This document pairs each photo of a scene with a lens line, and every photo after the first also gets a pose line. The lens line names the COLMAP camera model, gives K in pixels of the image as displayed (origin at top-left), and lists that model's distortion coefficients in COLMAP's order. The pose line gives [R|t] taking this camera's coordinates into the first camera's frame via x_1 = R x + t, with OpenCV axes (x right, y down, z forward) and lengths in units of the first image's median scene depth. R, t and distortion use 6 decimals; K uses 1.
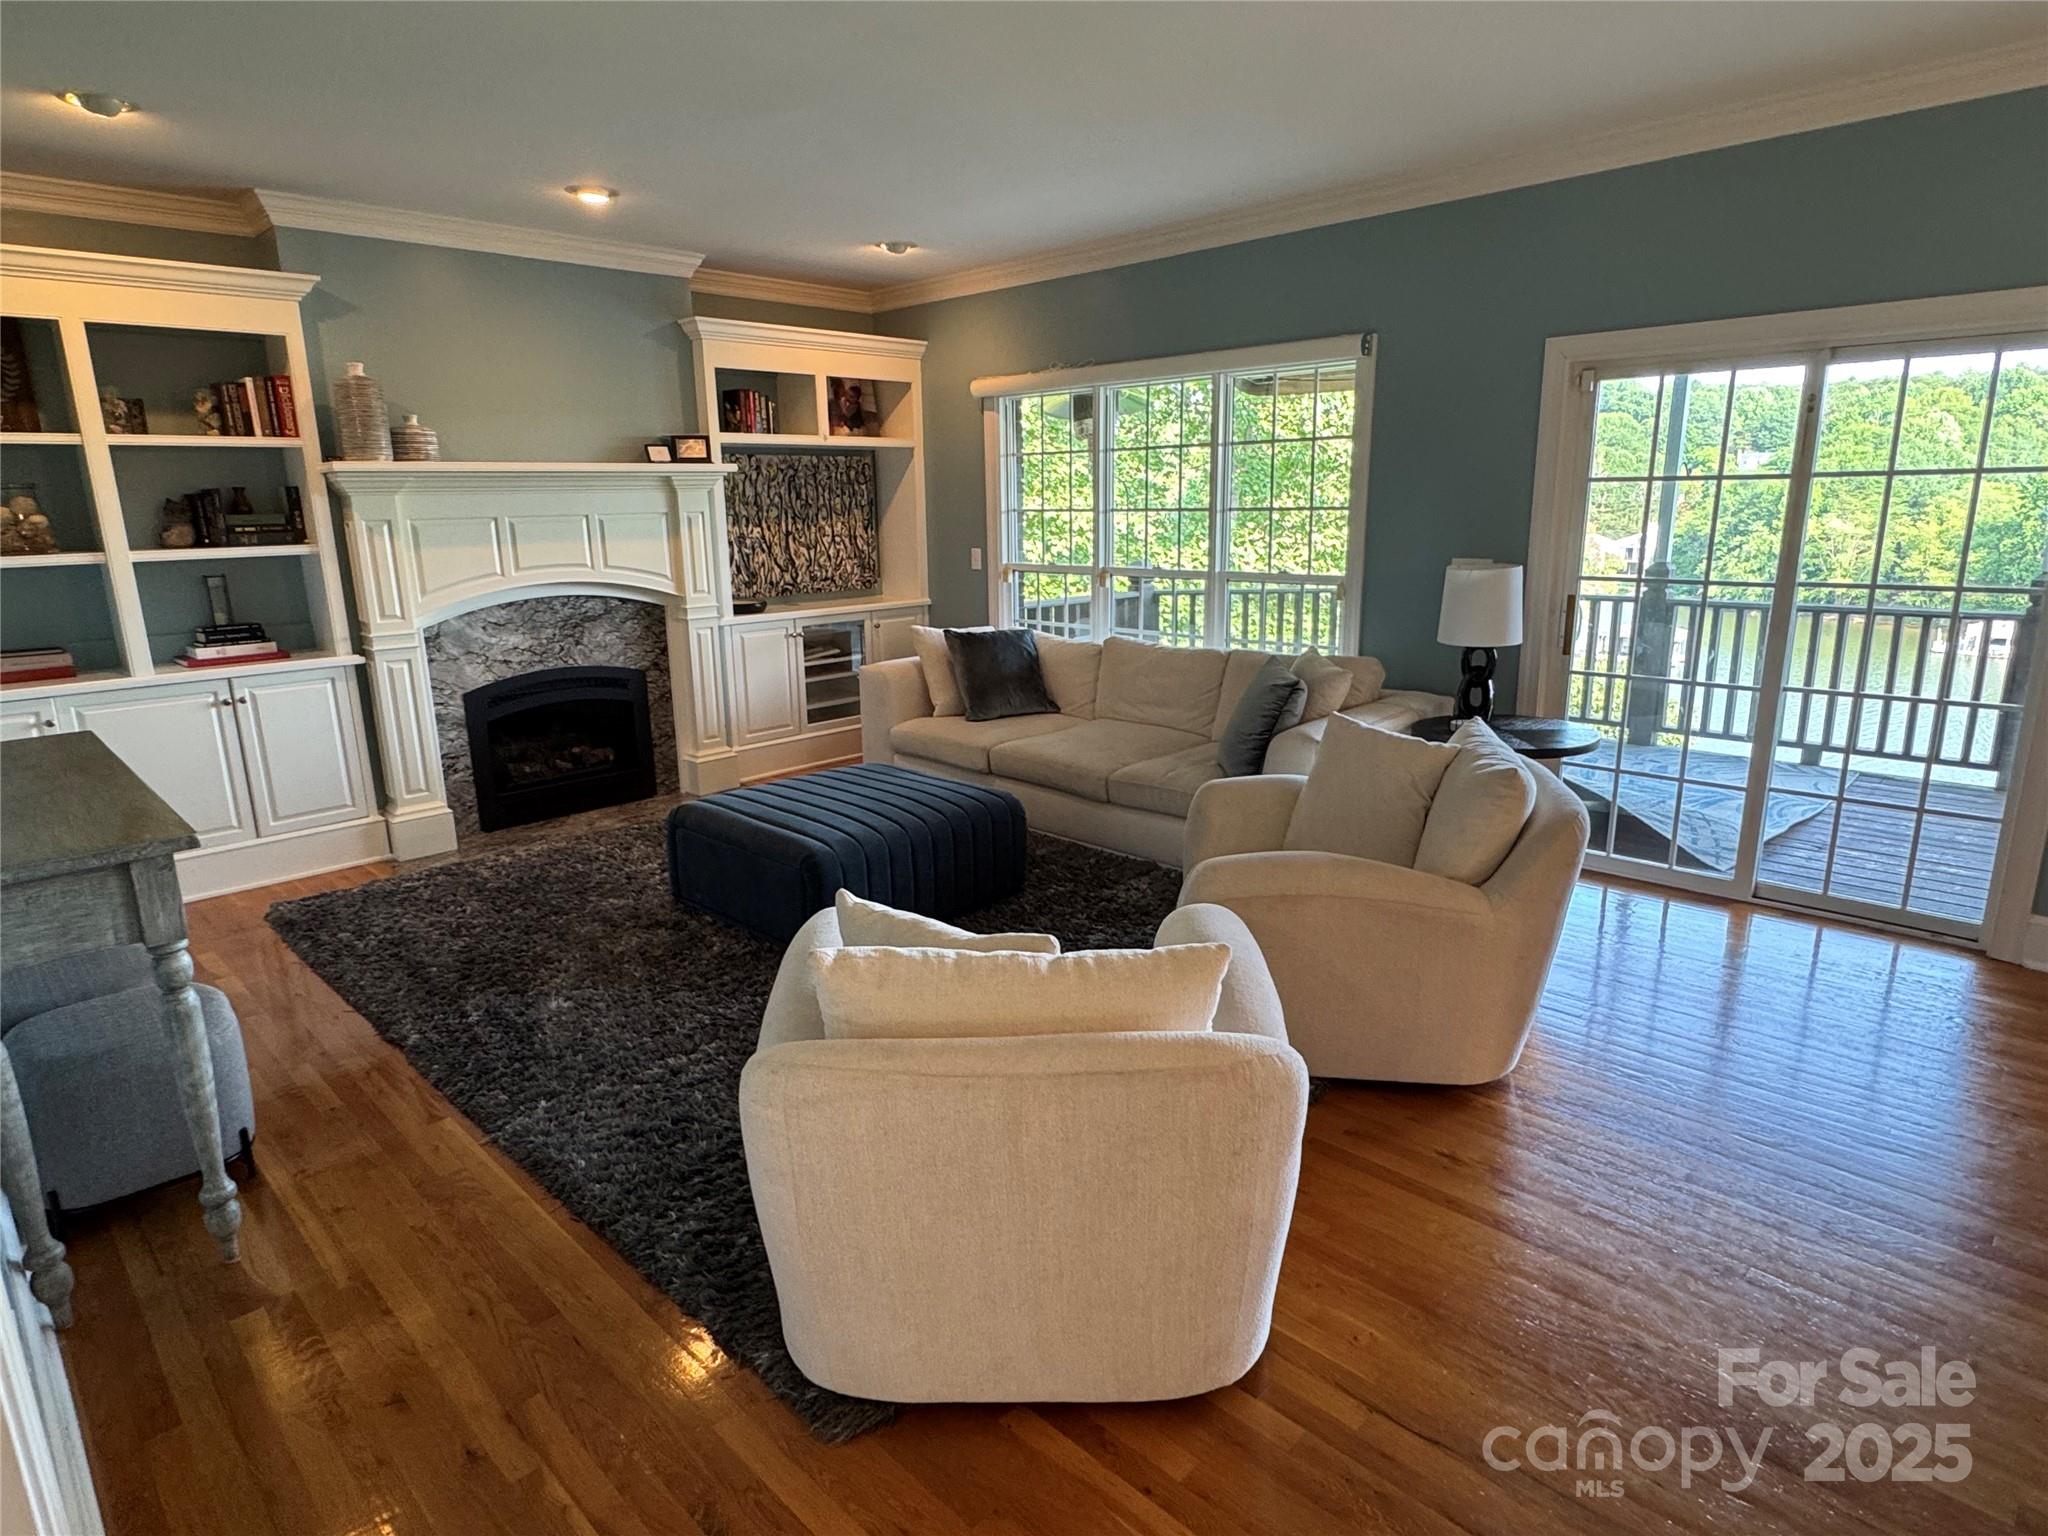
lens RADIAL K [[1121.9, 0, 1013.4], [0, 1121.9, 768.7], [0, 0, 1]] dist [-0.003418, 0.000060]
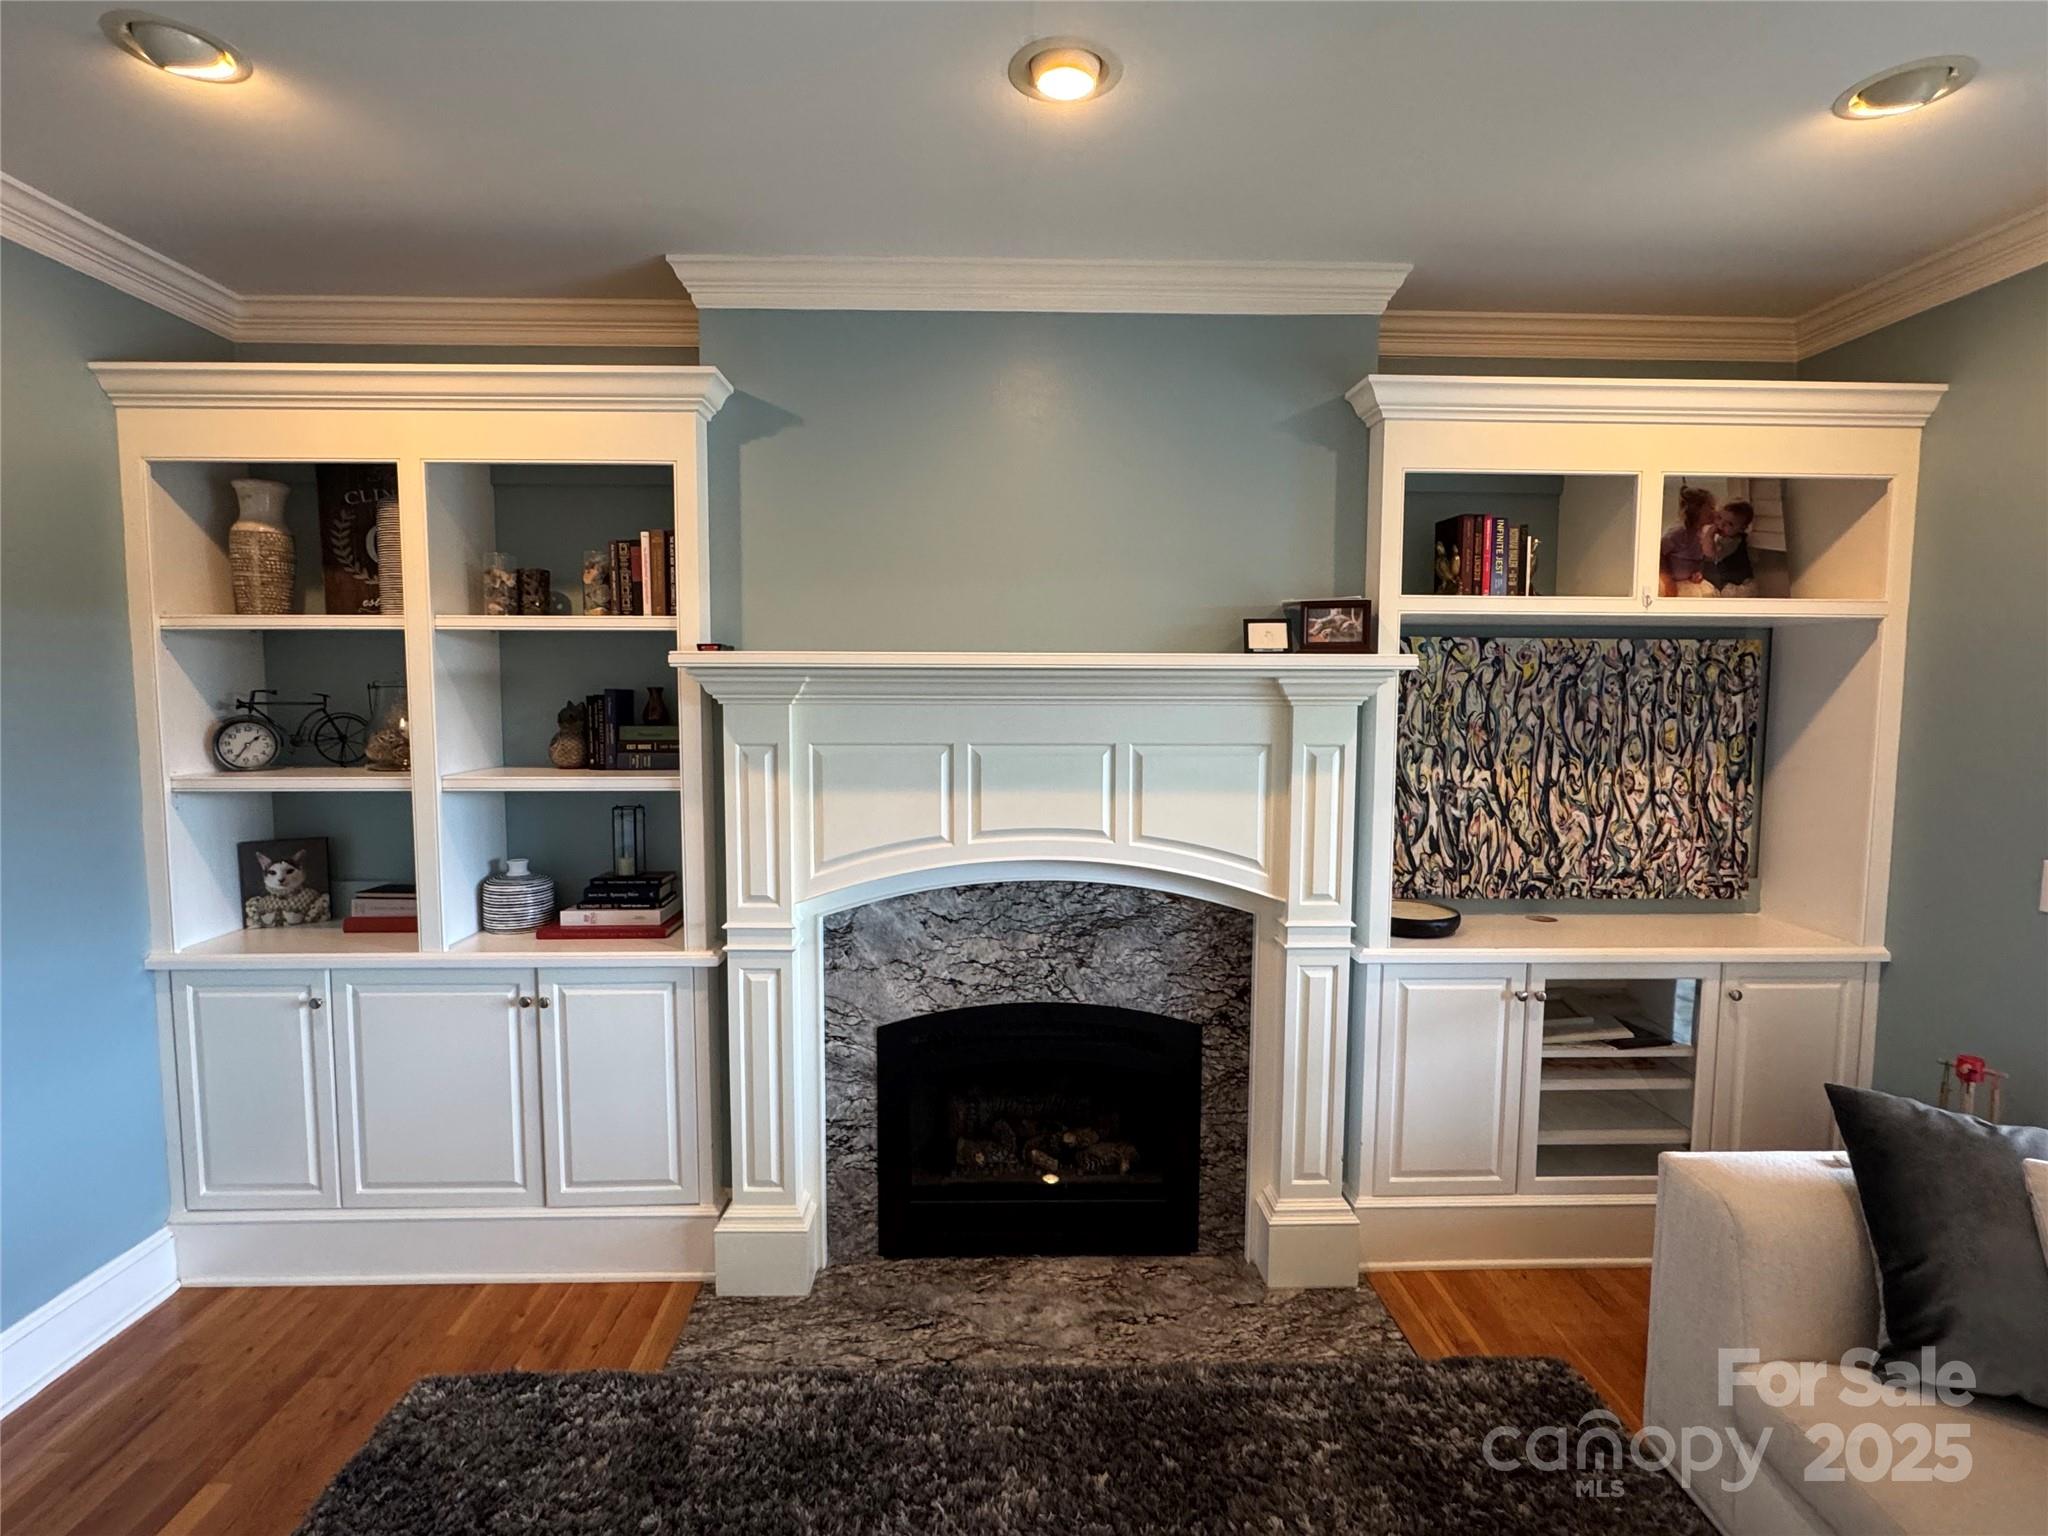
lens RADIAL K [[1011.7, 0, 1017.1], [0, 1011.7, 767.5], [0, 0, 1]] dist [-0.003425, -0.000149]
pose [[0.725204, 0.073697, -0.684578, -0.068425], [-0.178817, 0.980299, -0.083897, -0.154620], [0.664908, 0.183256, 0.724095, 0.571295]]
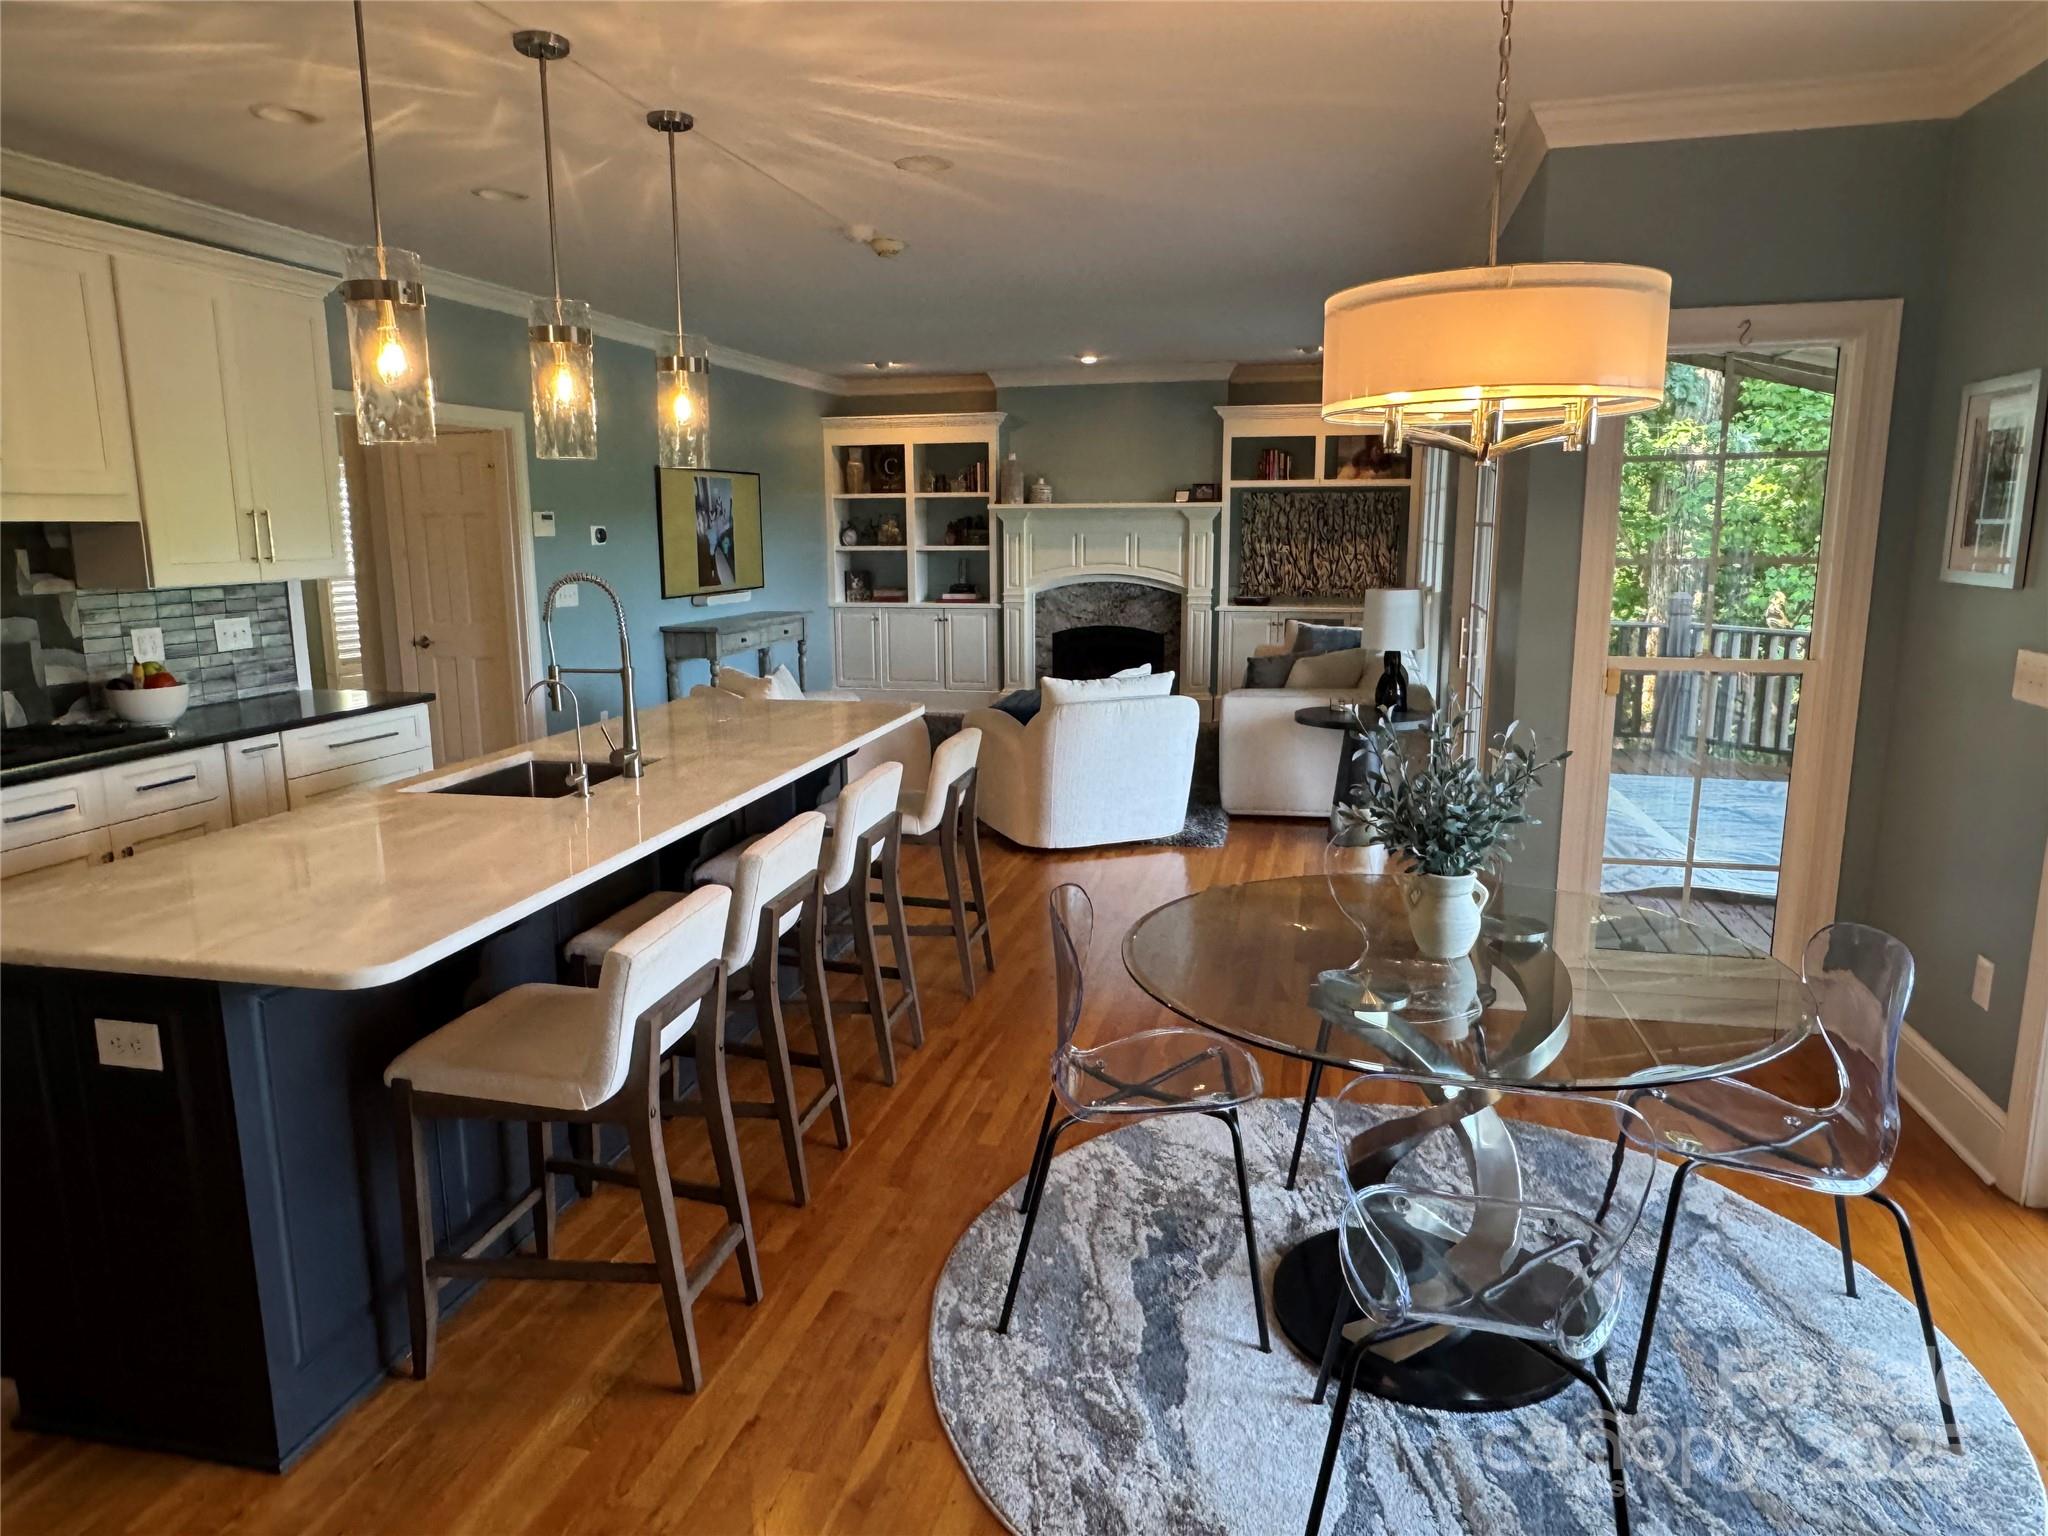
lens RADIAL K [[1311.9, 0, 1024.0], [0, 1311.9, 768.0], [0, 0, 1]] dist [0.002147, 0.000661]
pose [[0.524565, 0.168303, -0.834569, 1.120941], [-0.204558, 0.976466, 0.068344, 0.007710], [0.826430, 0.134867, 0.546648, -0.121816]]
